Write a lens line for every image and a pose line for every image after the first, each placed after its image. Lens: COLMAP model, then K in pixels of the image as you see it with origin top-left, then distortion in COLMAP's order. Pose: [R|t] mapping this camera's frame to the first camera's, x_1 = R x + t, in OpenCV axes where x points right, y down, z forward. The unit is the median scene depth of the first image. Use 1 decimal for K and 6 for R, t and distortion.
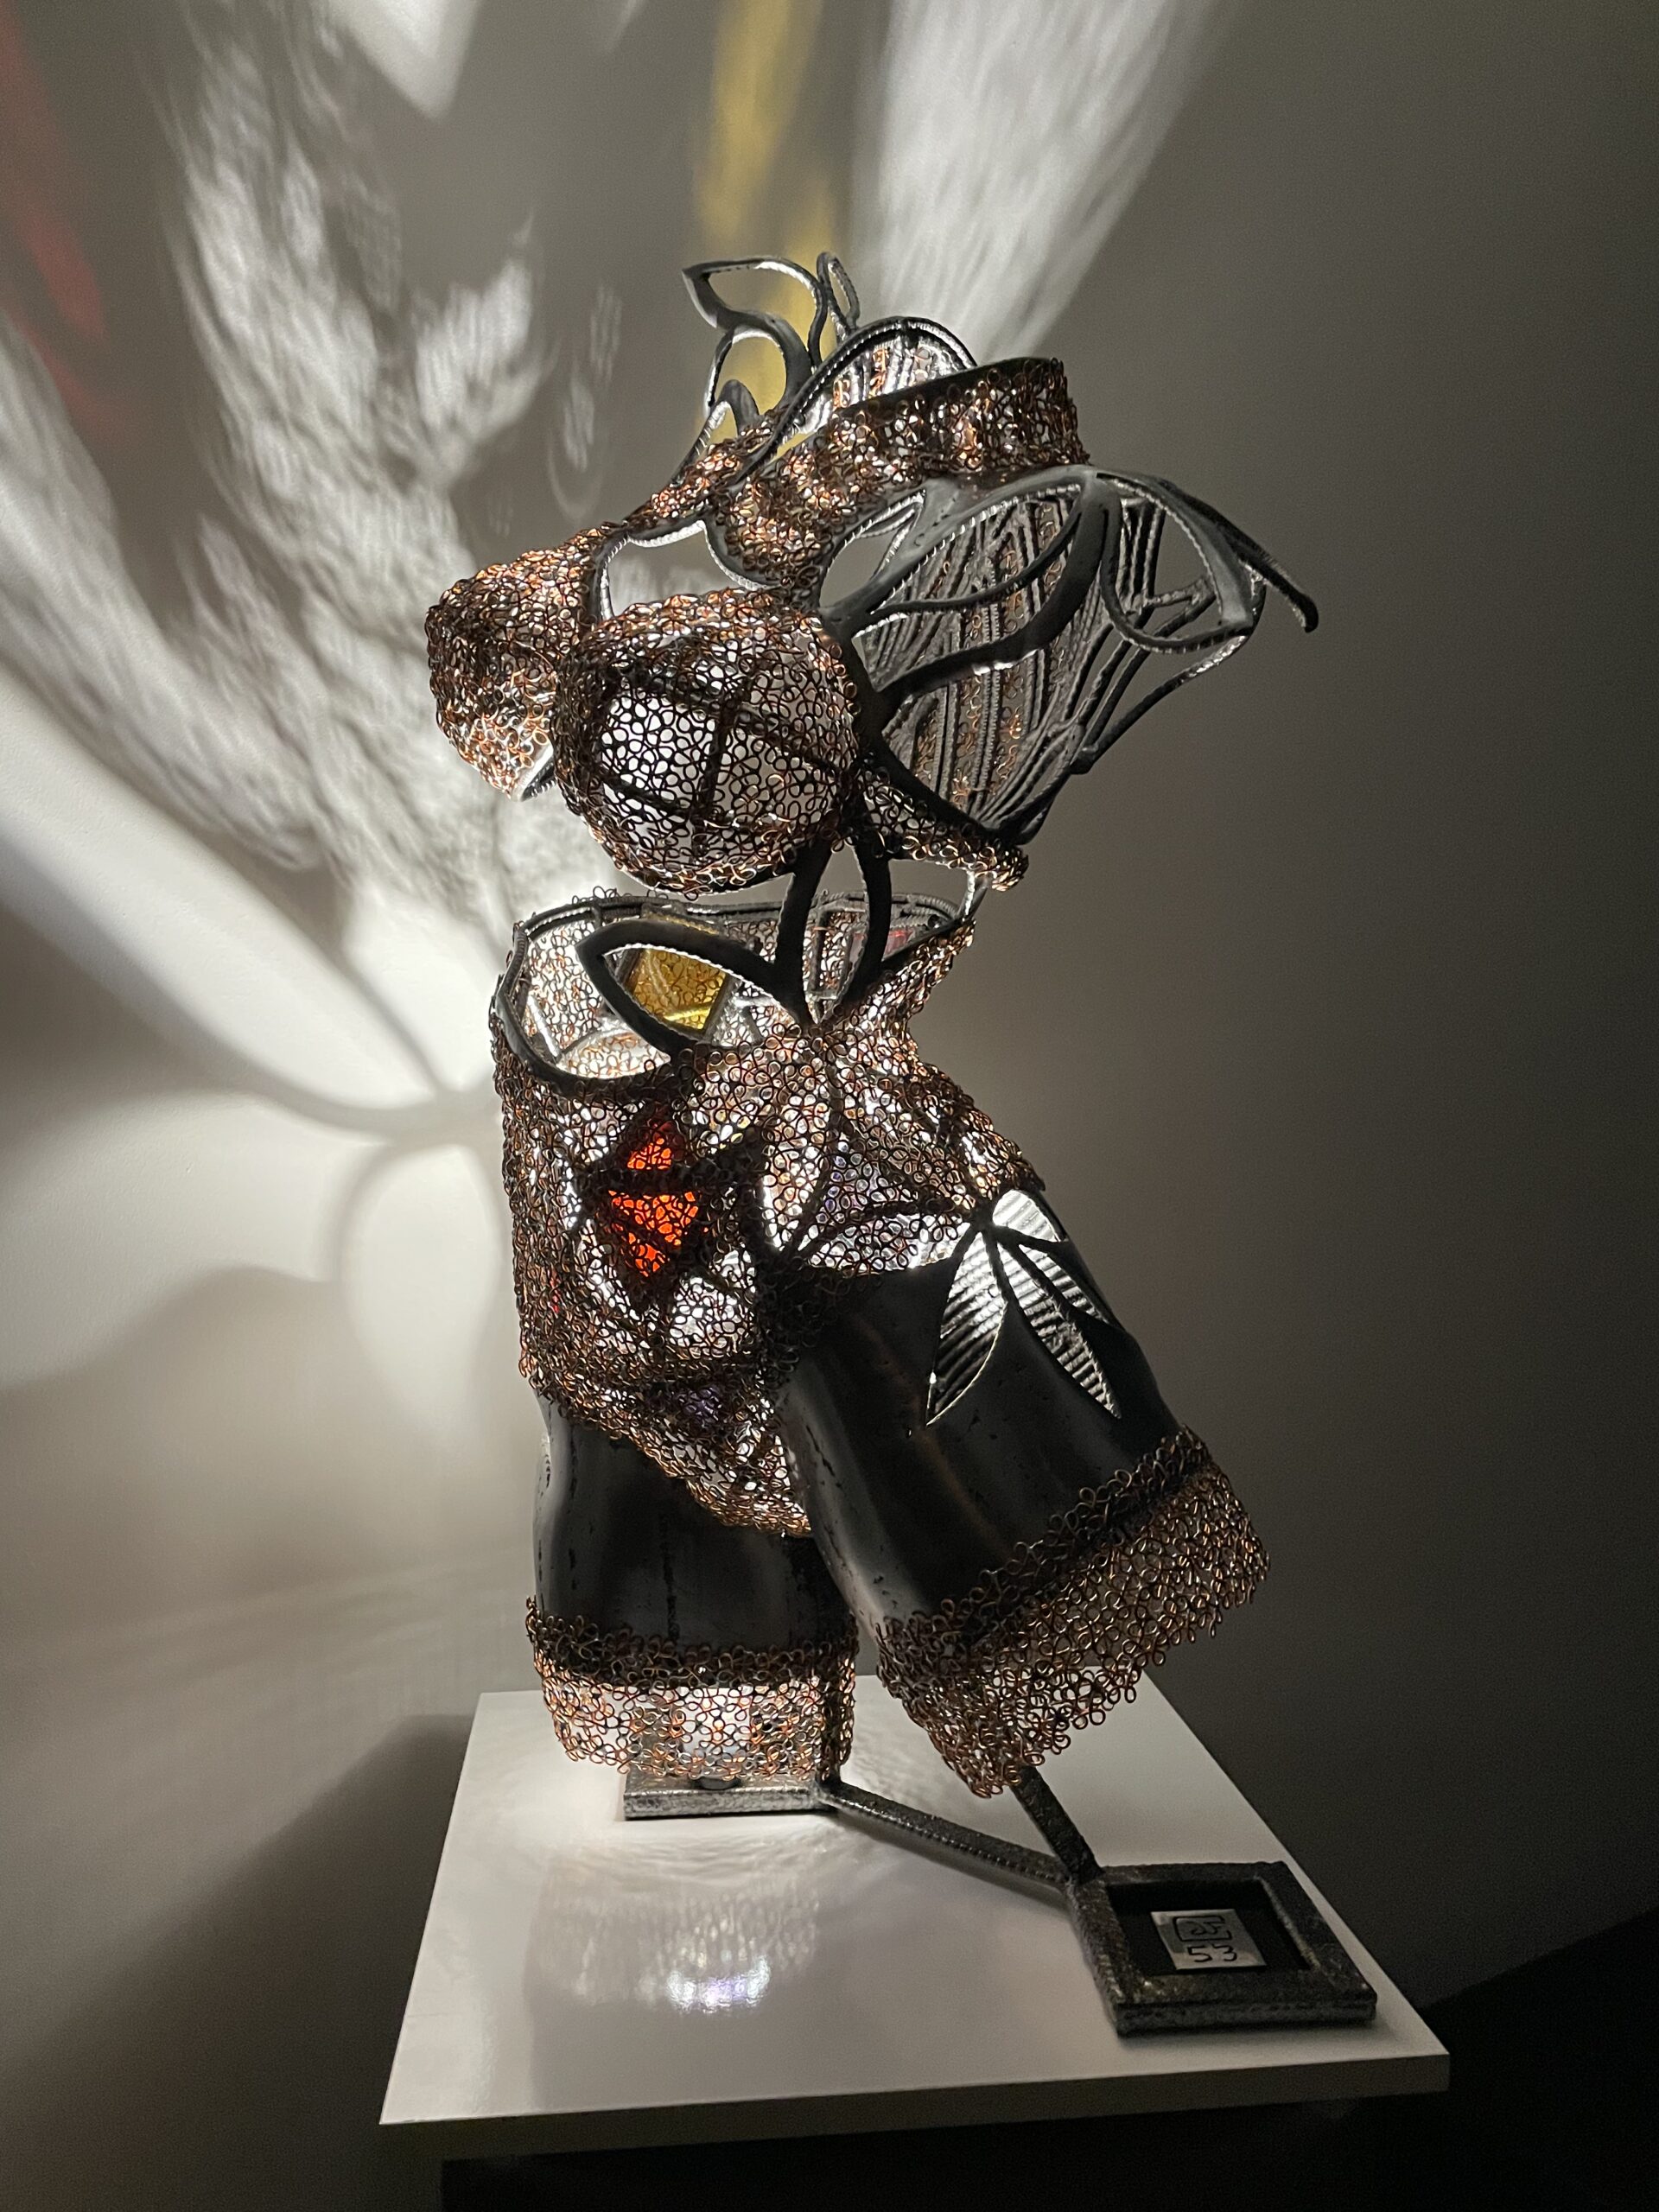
lens RADIAL K [[1670.2, 0, 829.5], [0, 1670.2, 1106.0], [0, 0, 1]] dist [0.116623, -0.172103]
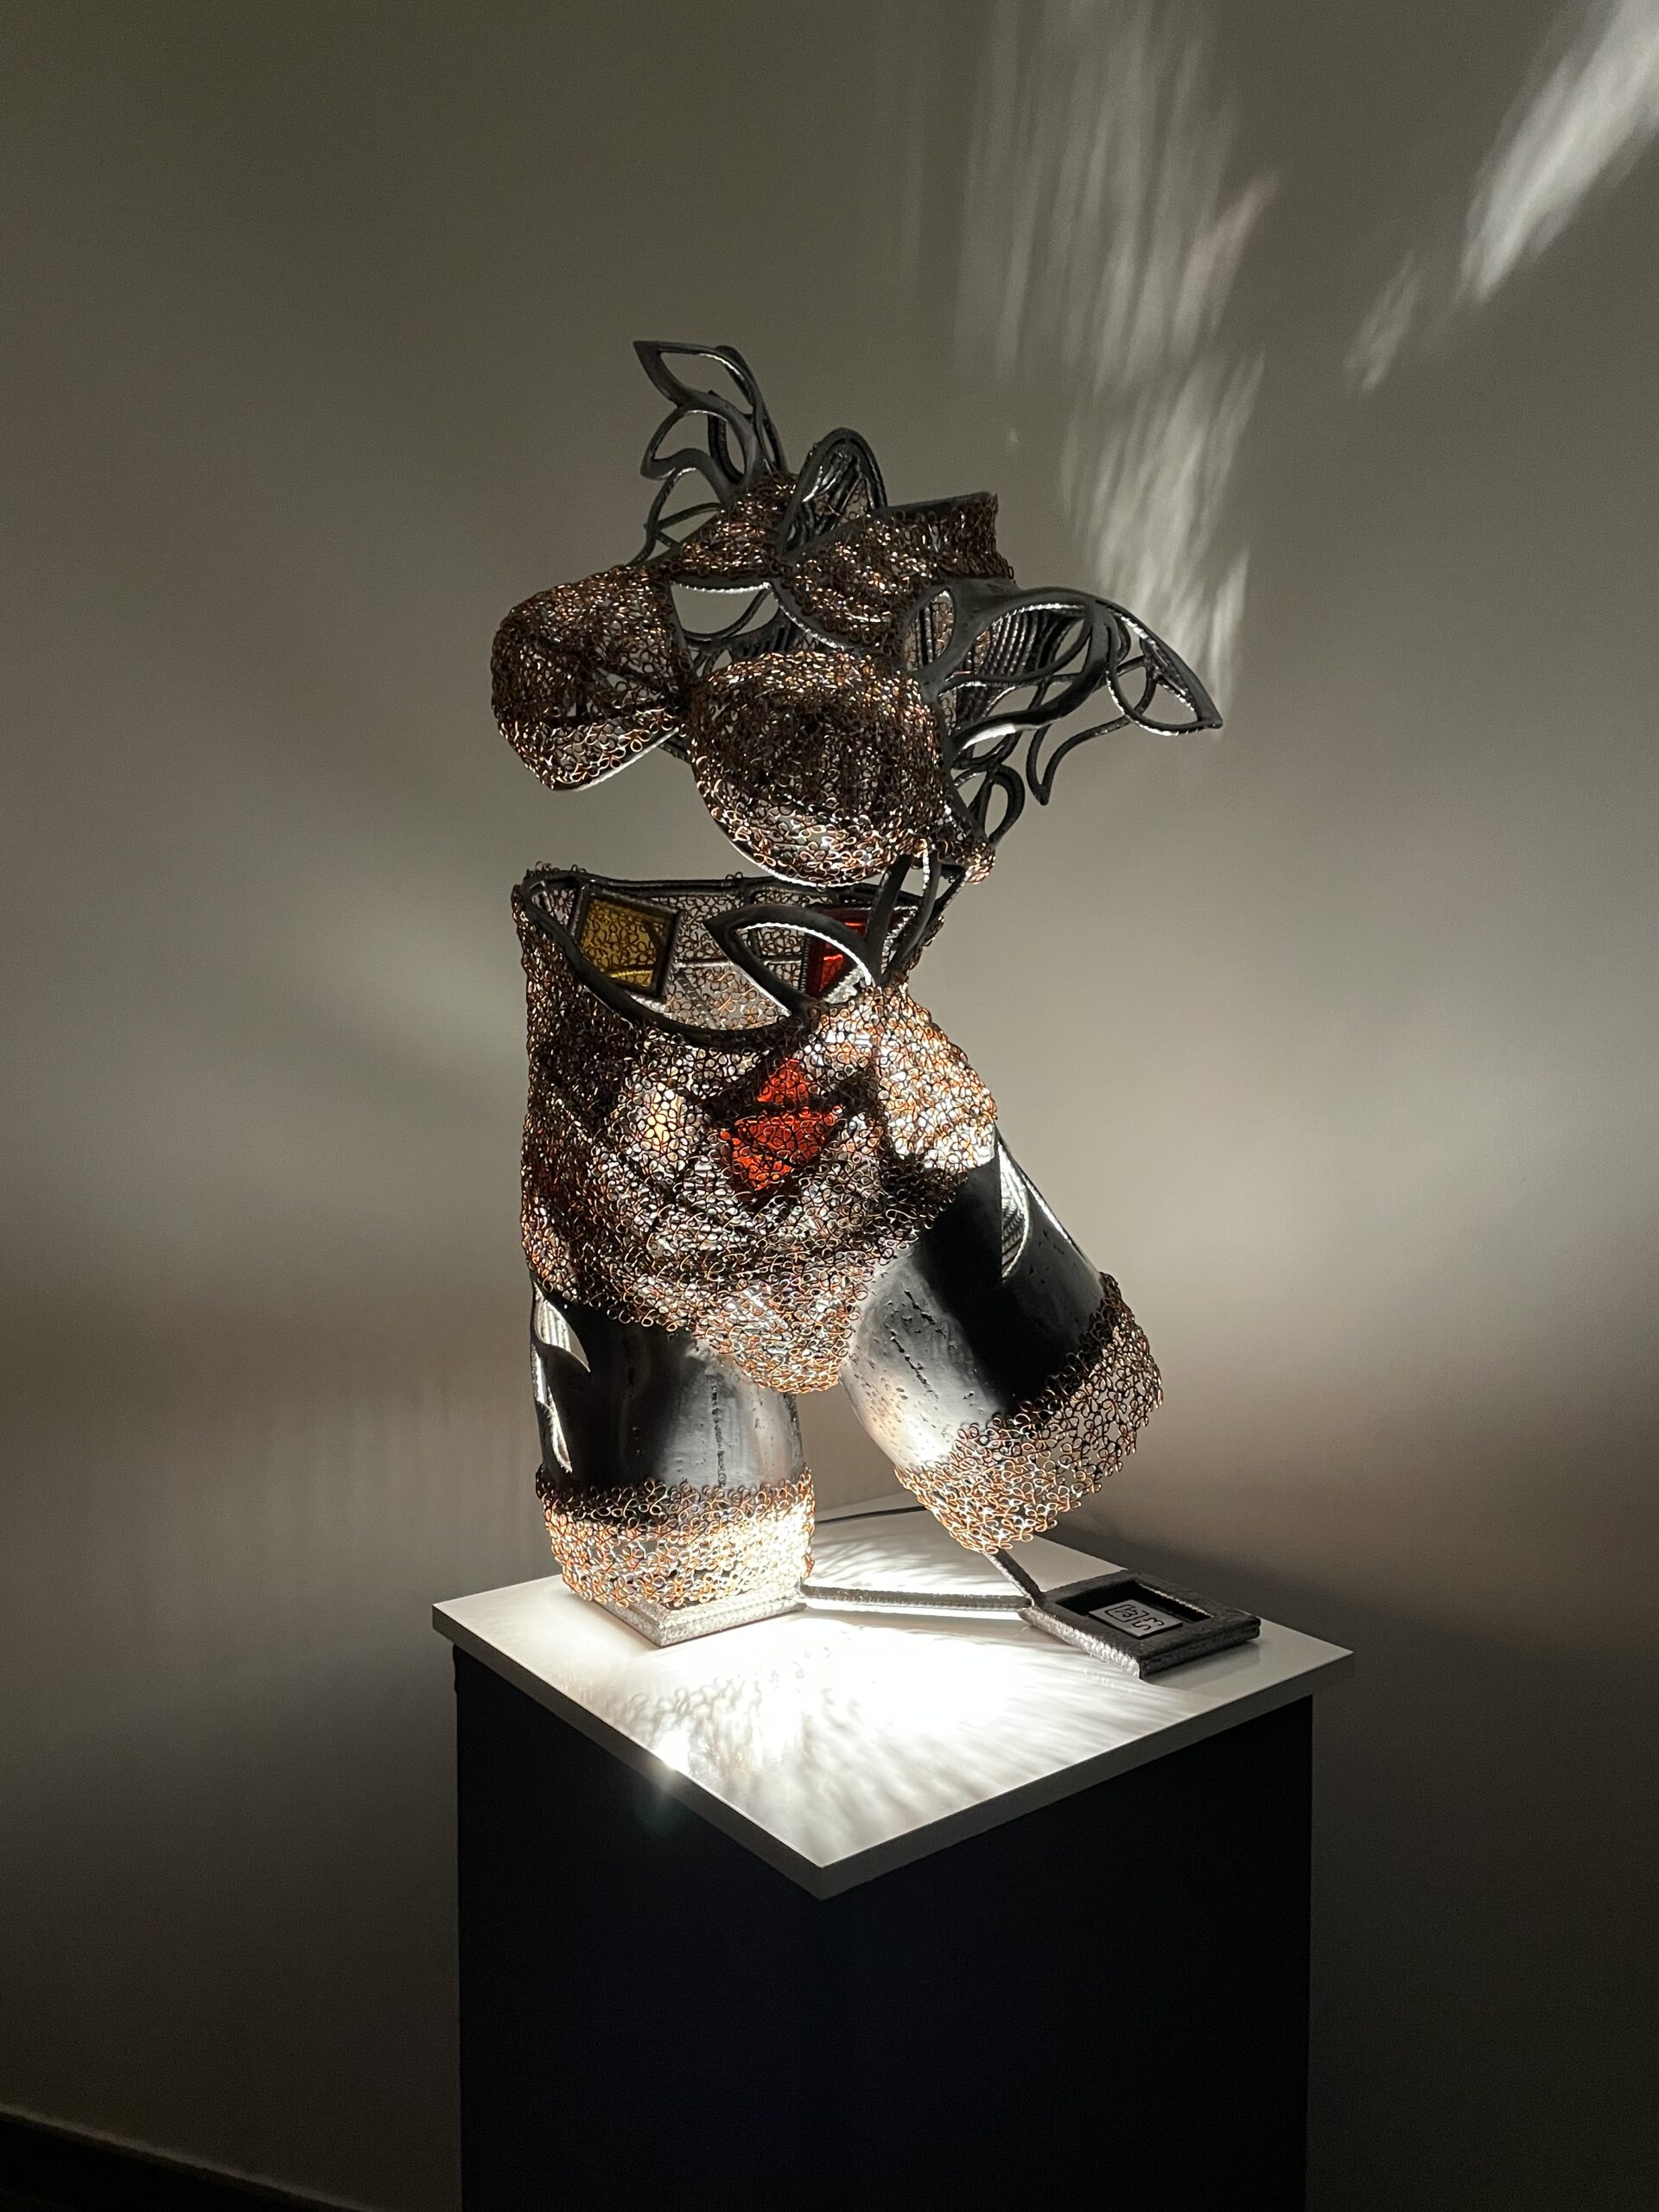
lens RADIAL K [[1670.4, 0, 834.4], [0, 1670.4, 1088.9], [0, 0, 1]] dist [0.123497, -0.172153]
pose [[0.853346, -0.034386, 0.520209, -0.683246], [0.025370, 0.999379, 0.024443, -0.000997], [-0.520727, -0.007661, 0.853689, -0.091006]]
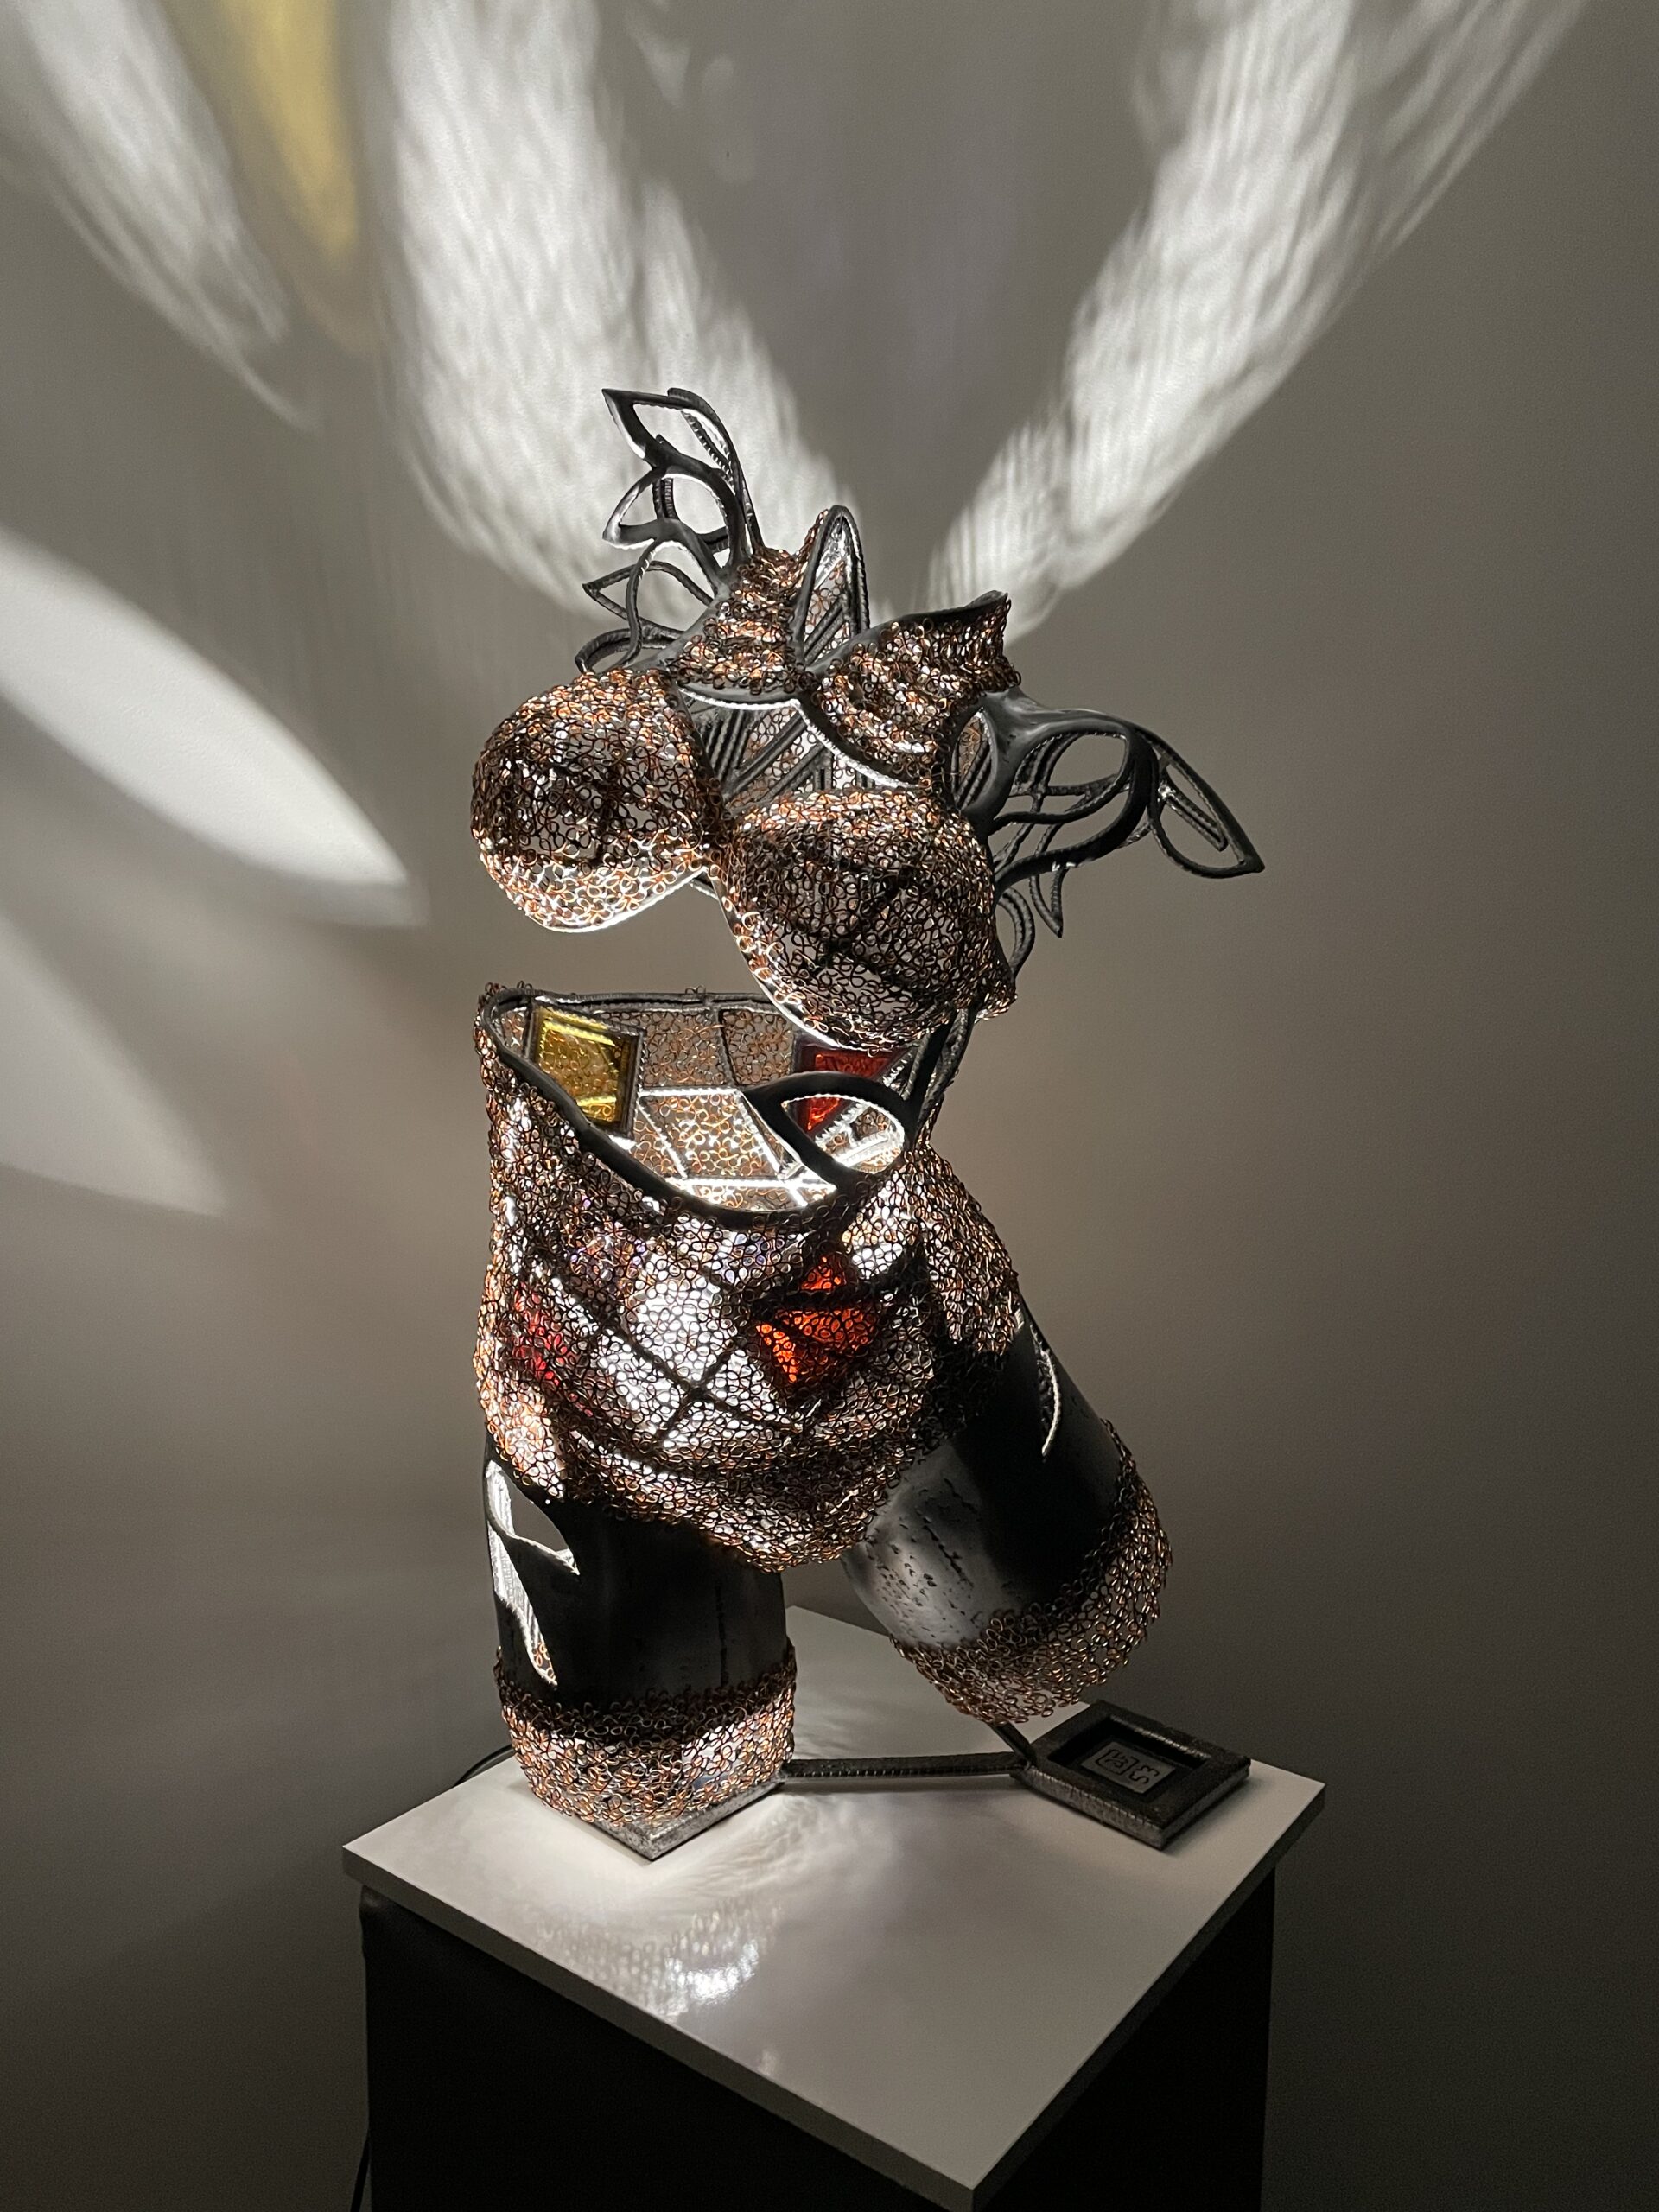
lens RADIAL K [[1670.4, 0, 834.4], [0, 1670.4, 1088.9], [0, 0, 1]] dist [0.123497, -0.172153]
pose [[0.718157, -0.074200, 0.691914, -0.827776], [0.016932, 0.995868, 0.089220, -0.186222], [-0.695675, -0.052358, 0.716446, 0.174223]]
